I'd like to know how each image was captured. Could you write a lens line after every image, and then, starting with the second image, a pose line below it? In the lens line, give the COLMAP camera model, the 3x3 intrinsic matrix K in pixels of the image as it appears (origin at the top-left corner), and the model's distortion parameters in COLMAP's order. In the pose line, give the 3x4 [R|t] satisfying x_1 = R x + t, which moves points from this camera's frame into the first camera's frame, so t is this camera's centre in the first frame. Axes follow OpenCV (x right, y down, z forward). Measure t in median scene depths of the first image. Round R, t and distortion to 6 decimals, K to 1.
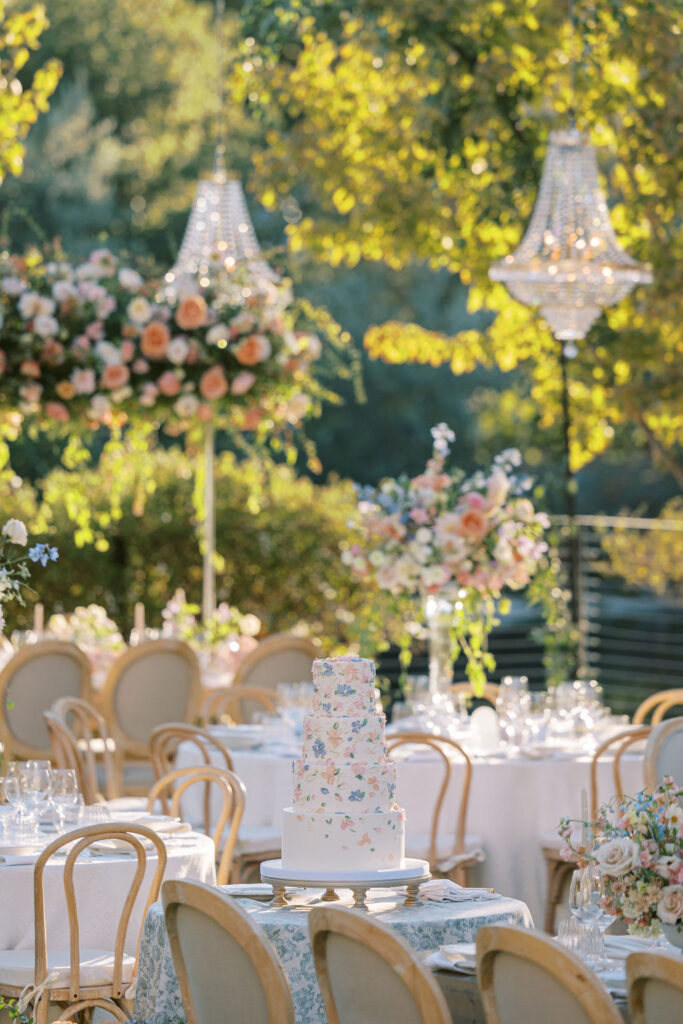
lens RADIAL K [[5755.1, 0, 341.5], [0, 5755.1, 512.0], [0, 0, 1]] dist [-0.003522, -6.848504]
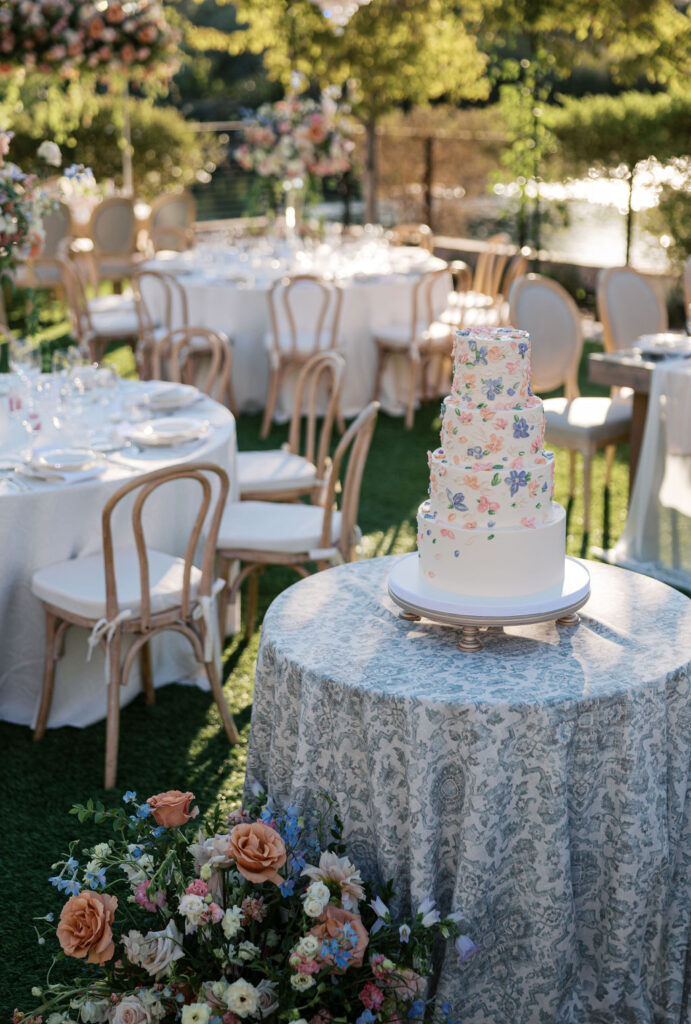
lens RADIAL K [[1508.3, 0, 345.5], [0, 1508.3, 512.0], [0, 0, 1]] dist [0.003503, 0.034201]
pose [[0.987717, -0.047759, 0.148778, -0.037945], [0.008487, 0.967137, 0.254115, -0.002533], [-0.156025, -0.249731, 0.955662, 0.559924]]
